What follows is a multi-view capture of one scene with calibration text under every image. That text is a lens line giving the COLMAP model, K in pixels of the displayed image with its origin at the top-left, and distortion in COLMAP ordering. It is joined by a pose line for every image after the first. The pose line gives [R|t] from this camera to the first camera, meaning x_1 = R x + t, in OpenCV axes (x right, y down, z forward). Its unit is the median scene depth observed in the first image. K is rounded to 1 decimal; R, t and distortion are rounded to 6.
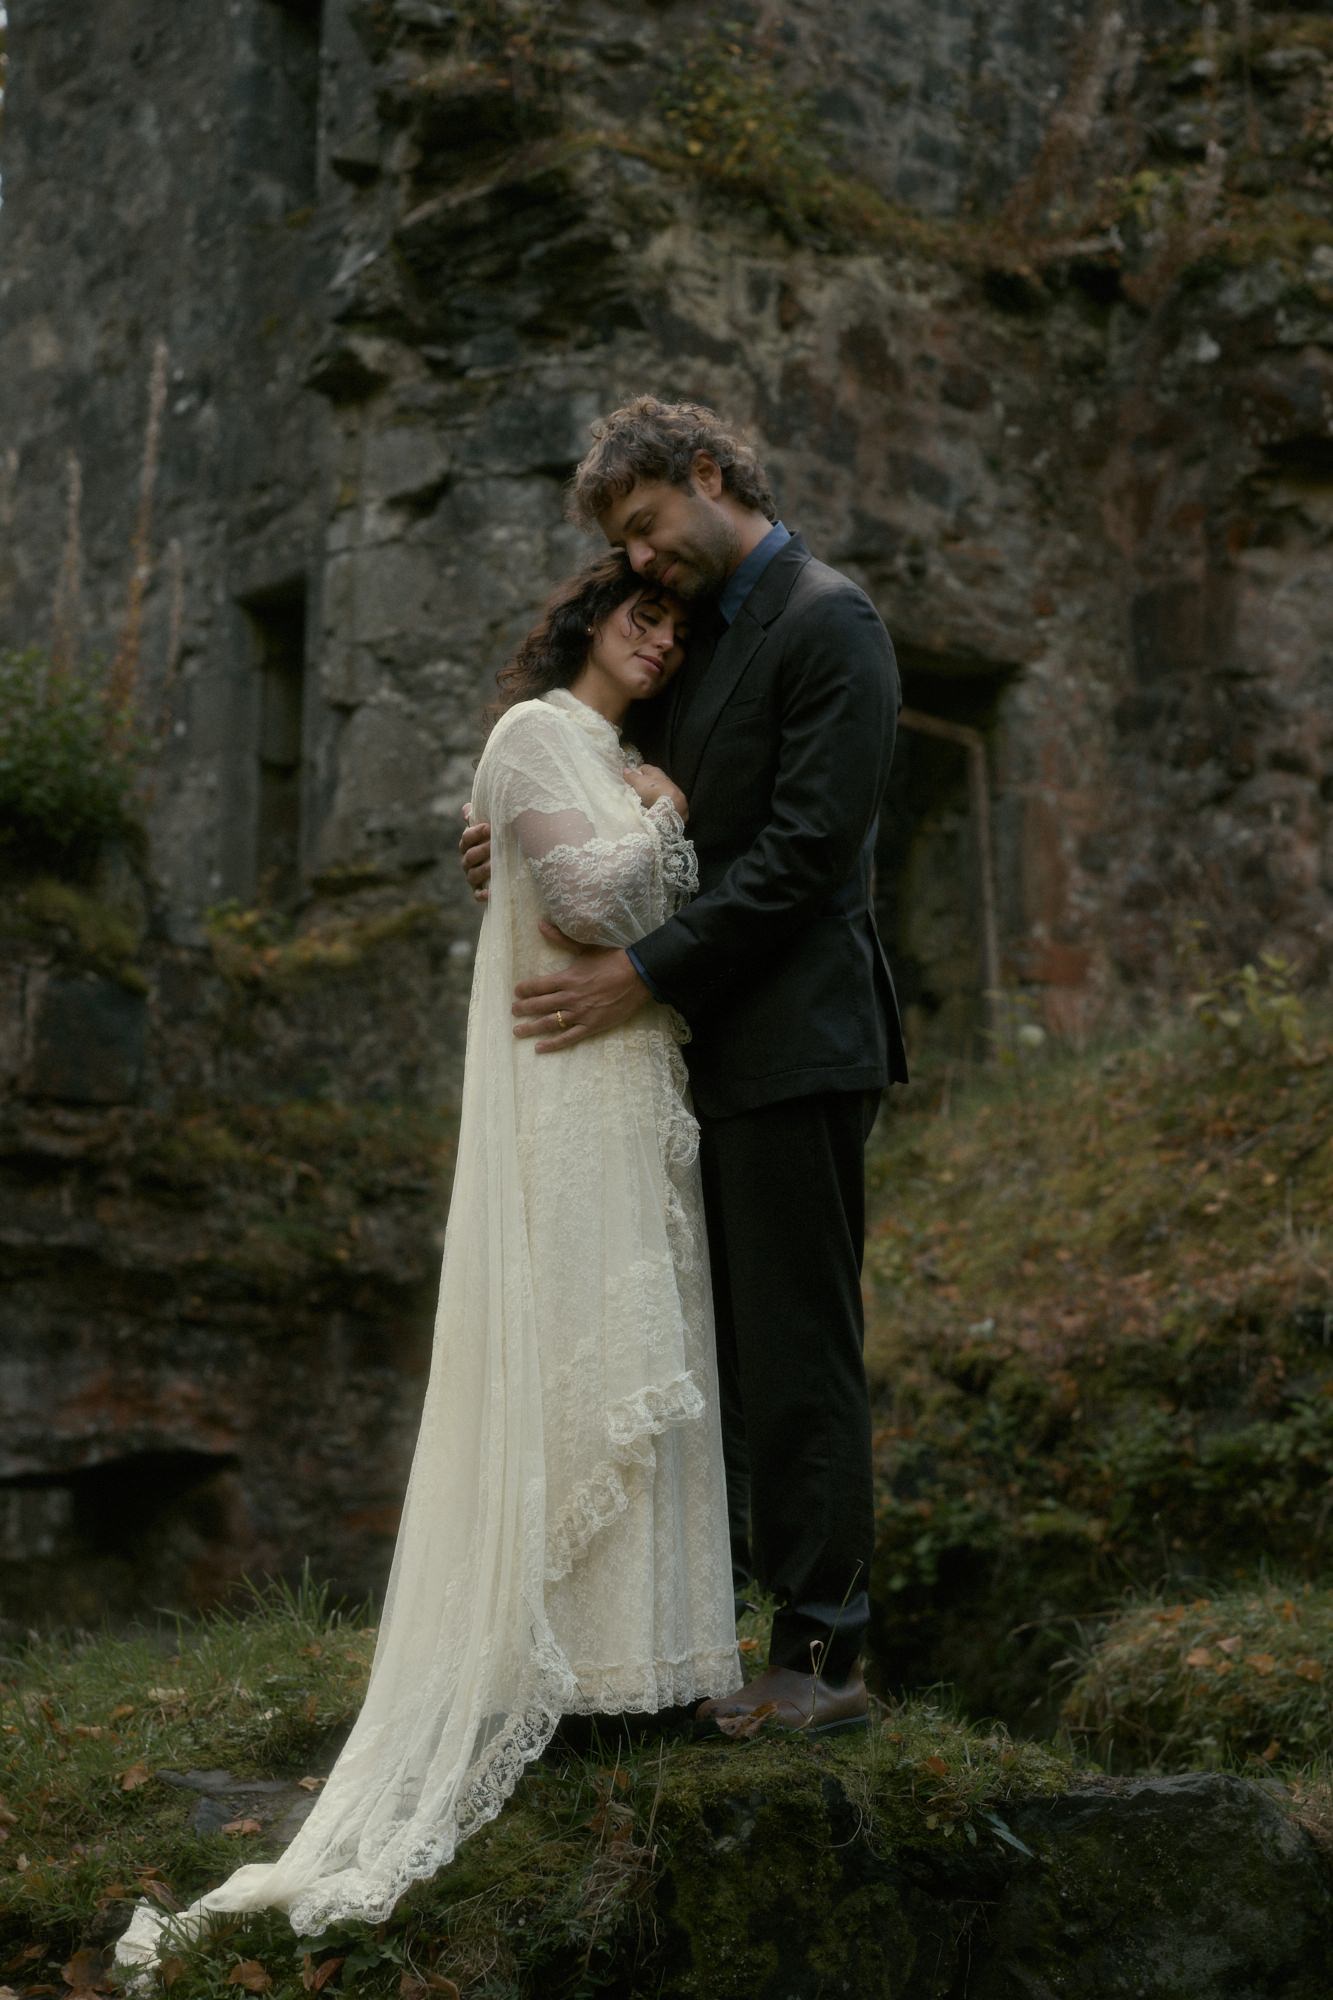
lens RADIAL K [[3529.9, 0, 666.5], [0, 3529.9, 1000.0], [0, 0, 1]] dist [0.005478, -0.075075]
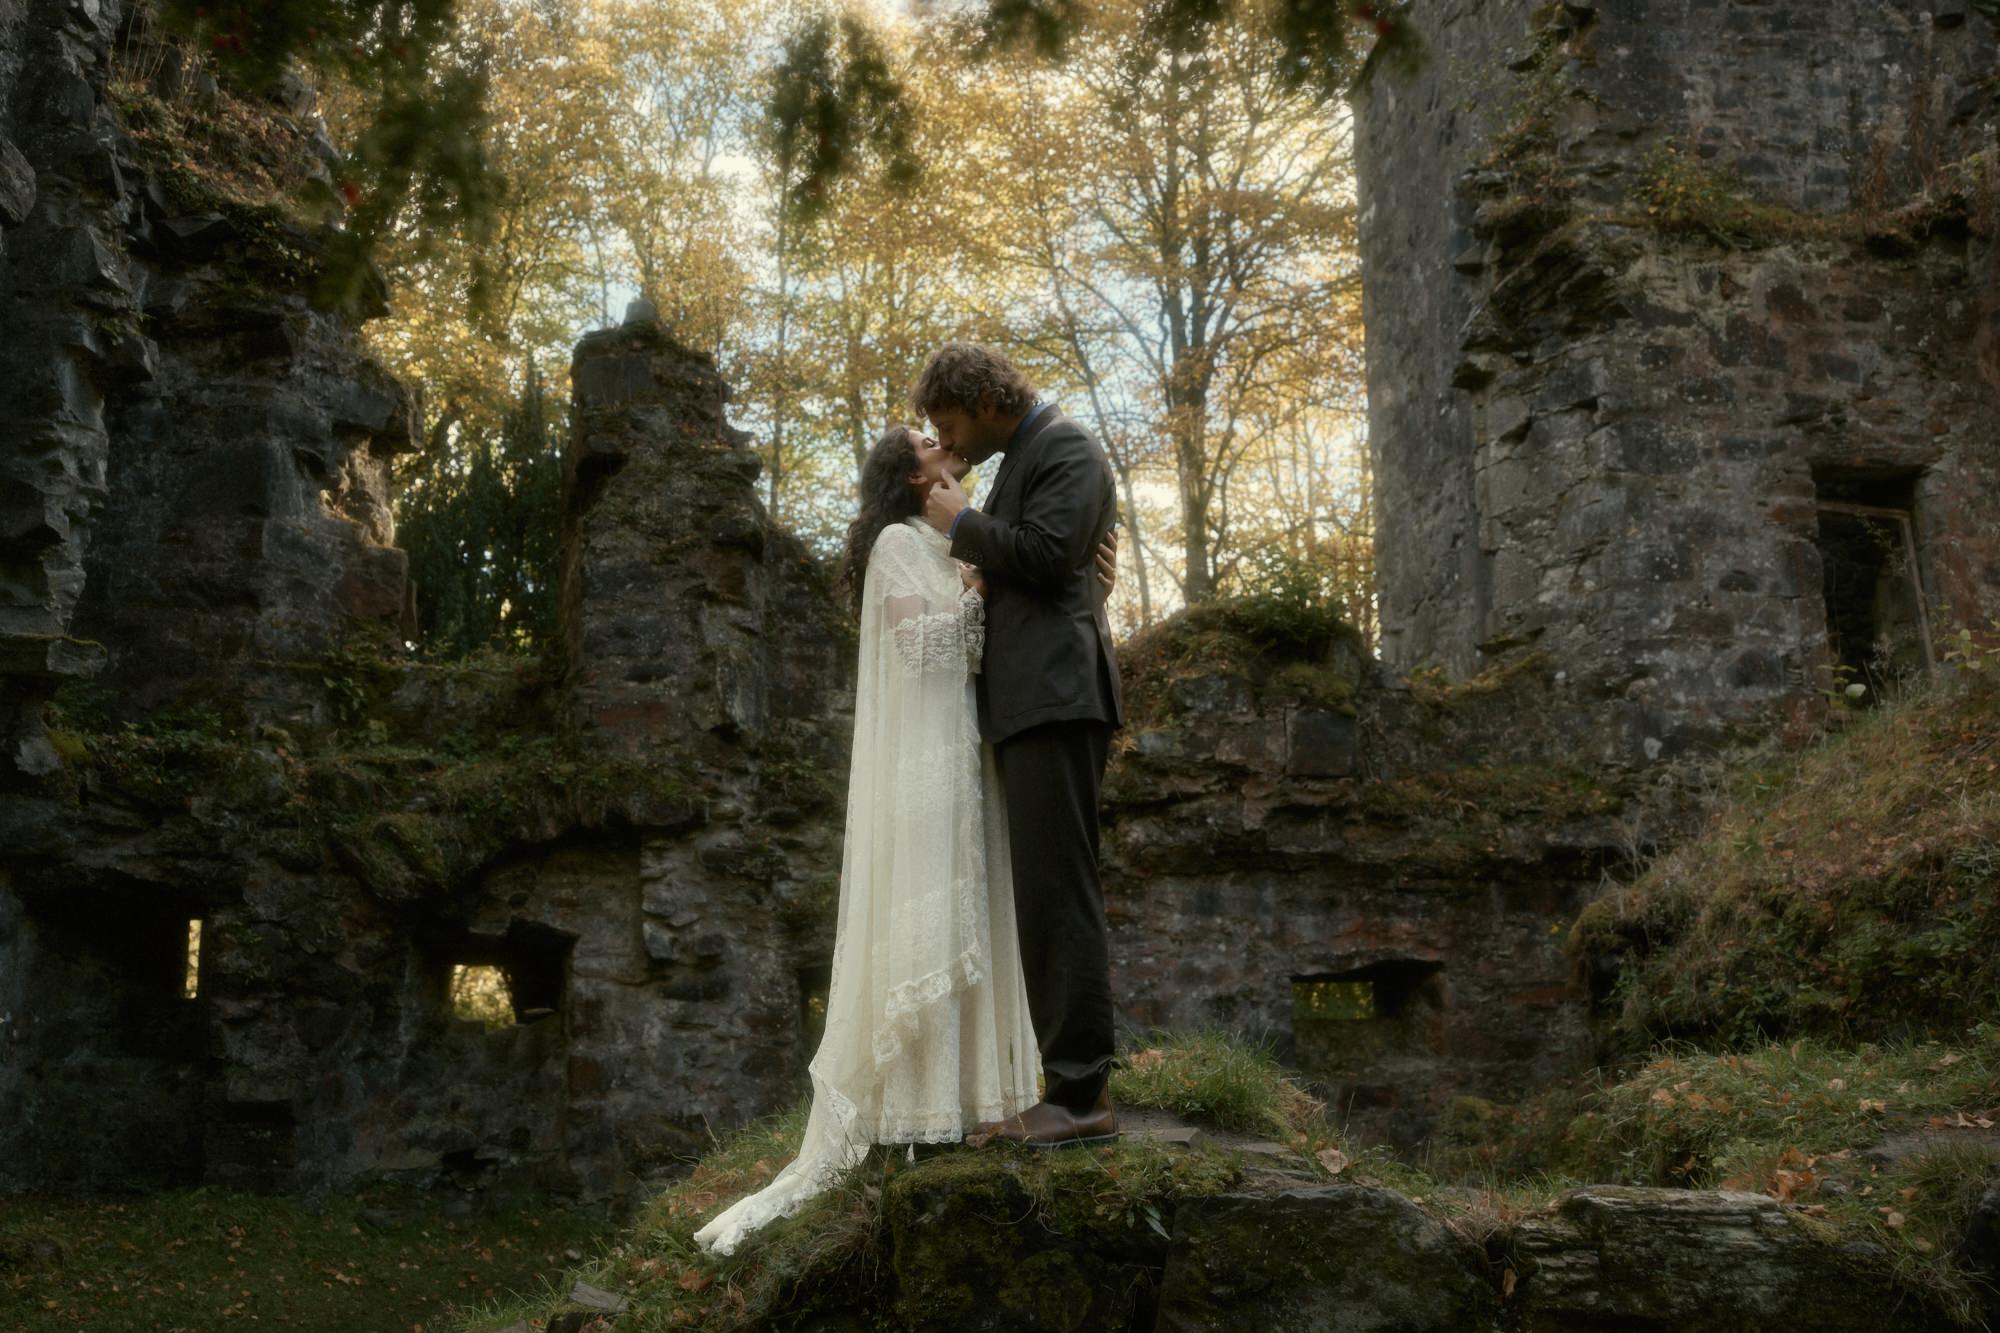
lens RADIAL K [[1671.1, 0, 955.0], [0, 1671.1, 638.9], [0, 0, 1]] dist [0.000038, -0.008013]
pose [[0.835151, -0.120375, -0.536687, 0.154002], [0.086180, 0.992344, -0.088468, 0.017033], [0.543227, 0.027633, 0.839131, 0.126990]]
